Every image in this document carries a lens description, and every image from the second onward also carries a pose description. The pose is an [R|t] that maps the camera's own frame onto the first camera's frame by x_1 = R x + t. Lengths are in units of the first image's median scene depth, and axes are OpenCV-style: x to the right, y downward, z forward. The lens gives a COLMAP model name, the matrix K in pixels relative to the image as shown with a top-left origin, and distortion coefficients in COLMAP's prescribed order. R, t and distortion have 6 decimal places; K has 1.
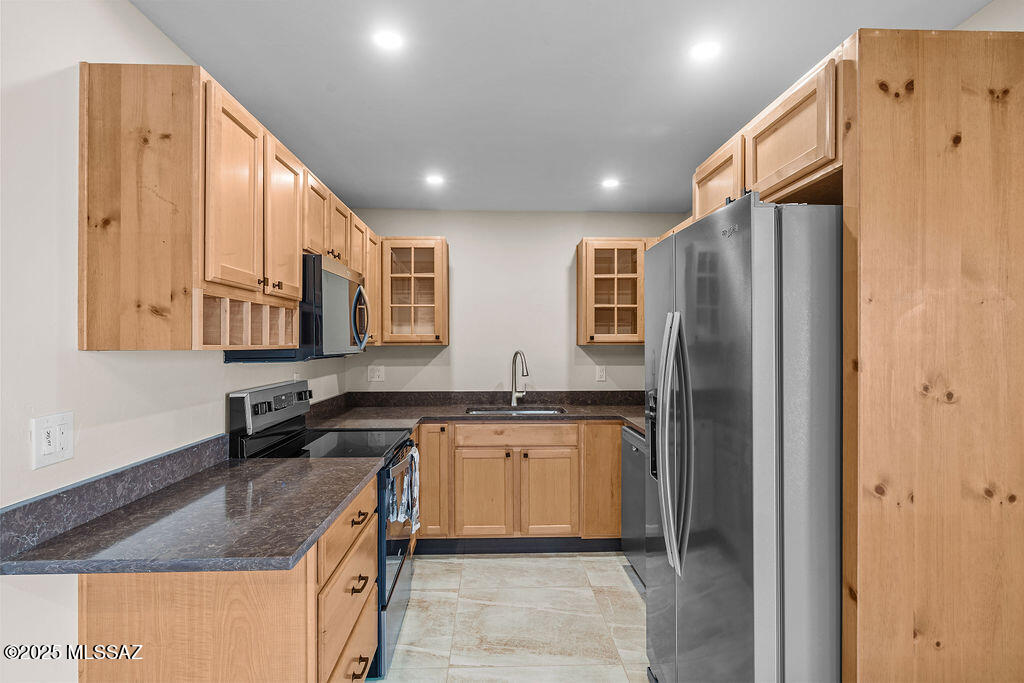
lens RADIAL K [[559.0, 0, 511.9], [0, 559.0, 340.9], [0, 0, 1]] dist [-0.000452, 0.000379]
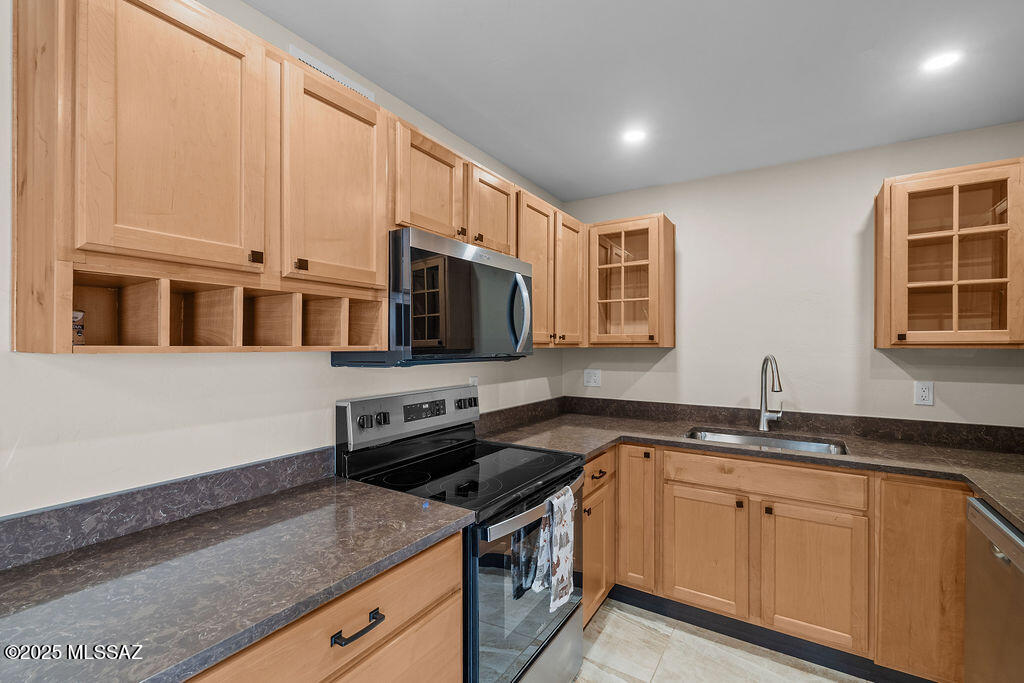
lens RADIAL K [[449.6, 0, 509.9], [0, 449.6, 345.7], [0, 0, 1]] dist [-0.004085, 0.000816]
pose [[0.819570, 0.002884, -0.572972, 0.077264], [0.000103, 0.999987, 0.005182, 0.002038], [0.572979, -0.004306, 0.819559, 0.367621]]
